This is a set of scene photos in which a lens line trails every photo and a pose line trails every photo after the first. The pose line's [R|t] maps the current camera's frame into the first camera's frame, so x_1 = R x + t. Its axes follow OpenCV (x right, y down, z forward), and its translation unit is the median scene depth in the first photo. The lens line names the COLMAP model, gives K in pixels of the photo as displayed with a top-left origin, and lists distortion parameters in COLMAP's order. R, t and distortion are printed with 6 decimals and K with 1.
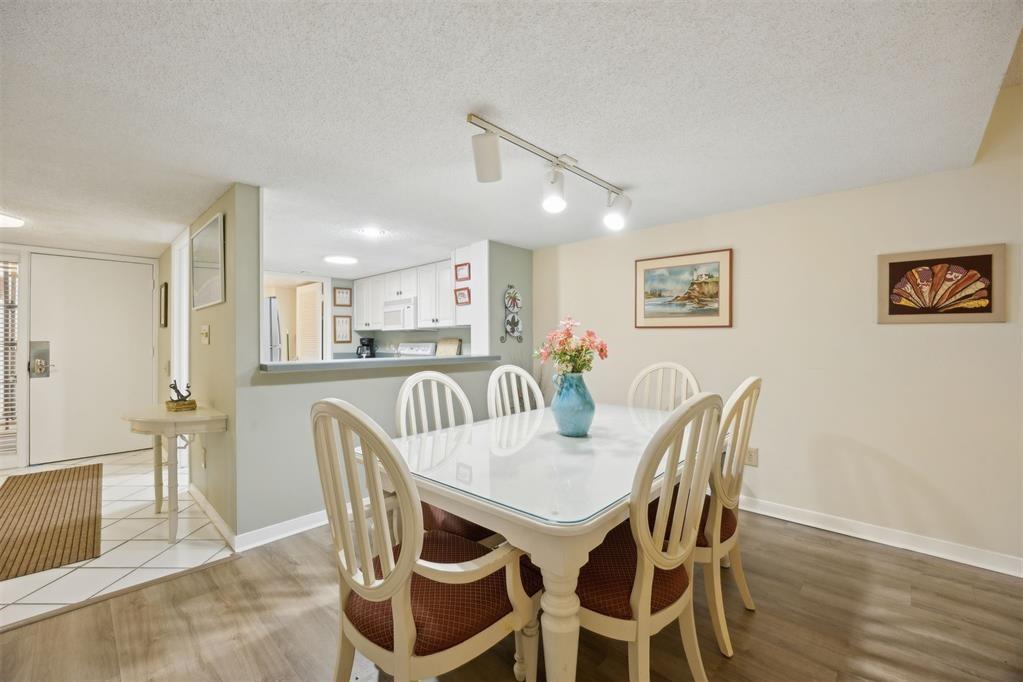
lens RADIAL K [[425.1, 0, 511.5], [0, 425.1, 341.0], [0, 0, 1]] dist [-0.011795, -0.000085]
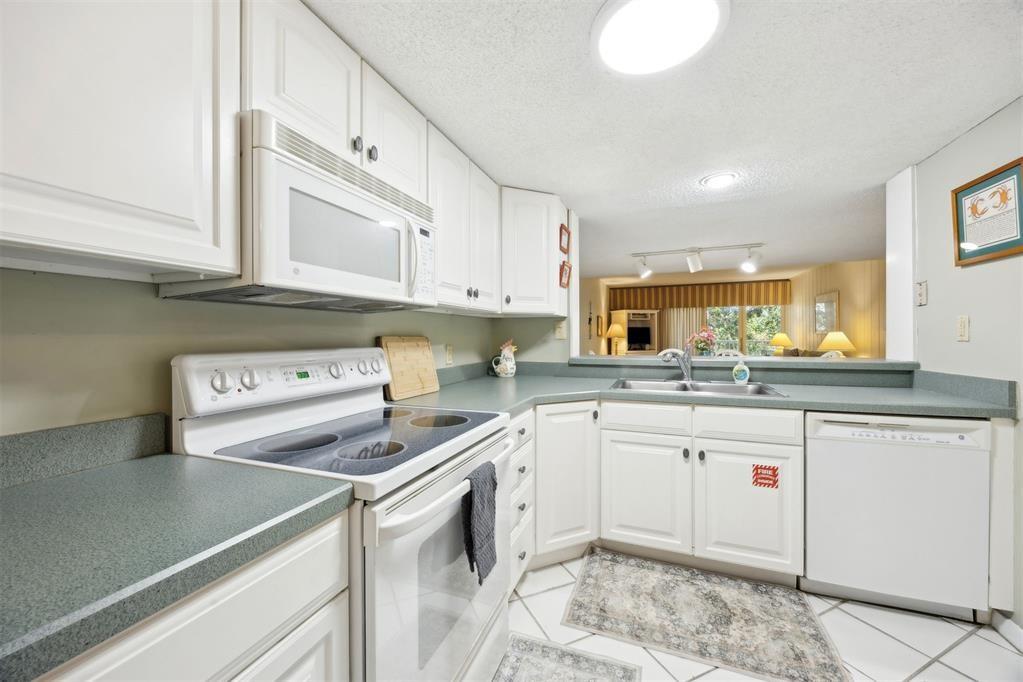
lens RADIAL K [[386.3, 0, 511.5], [0, 386.3, 341.0], [0, 0, 1]] dist [-0.000166, -0.000102]
pose [[-0.378098, -0.003851, 0.925757, -0.856273], [0.009287, 0.999925, 0.007953, -0.002547], [-0.925719, 0.011605, -0.378034, 1.693070]]
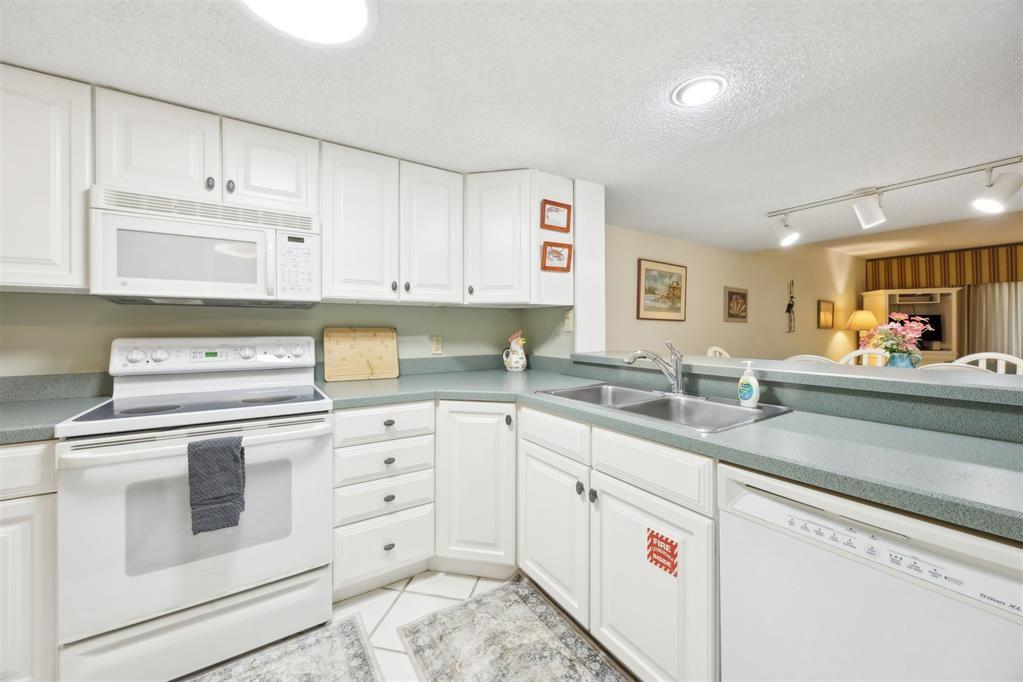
lens RADIAL K [[388.4, 0, 512.4], [0, 388.4, 331.9], [0, 0, 1]] dist [-0.000667, 0.000030]
pose [[0.228957, -0.003163, 0.973431, -0.852770], [0.001378, 0.999995, 0.002926, -0.000407], [-0.973436, 0.000671, 0.228960, 1.196991]]
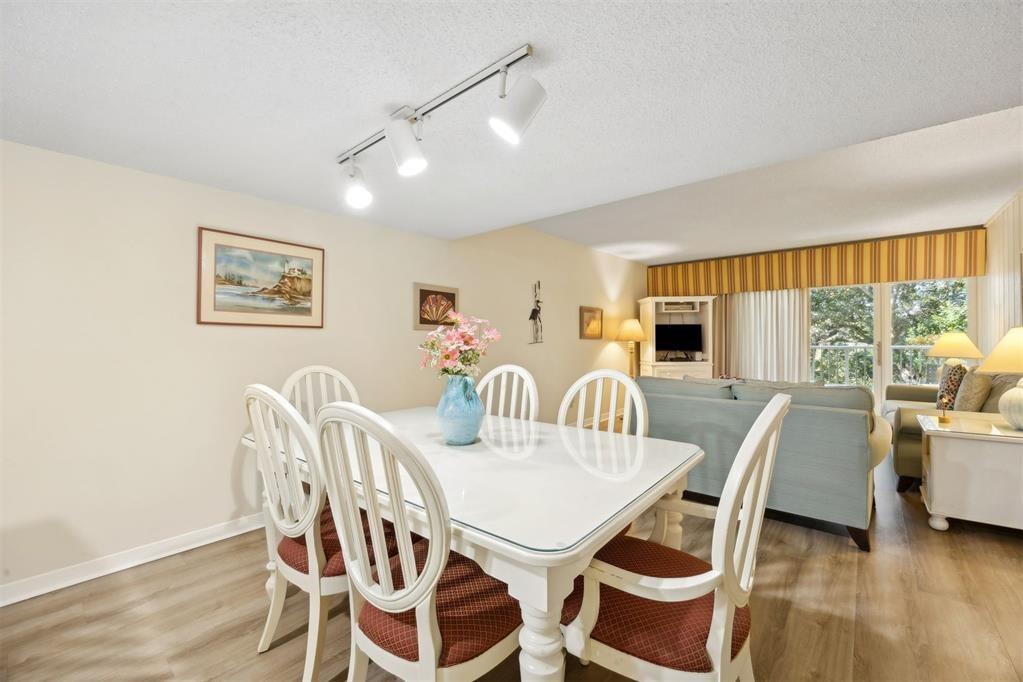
lens RADIAL K [[425.1, 0, 511.5], [0, 425.1, 341.0], [0, 0, 1]] dist [-0.011795, -0.000085]
pose [[-0.051098, 0.005225, 0.998680, -0.465739], [0.008878, 0.999949, -0.004777, 0.005783], [-0.998654, 0.008622, -0.051142, 0.575381]]
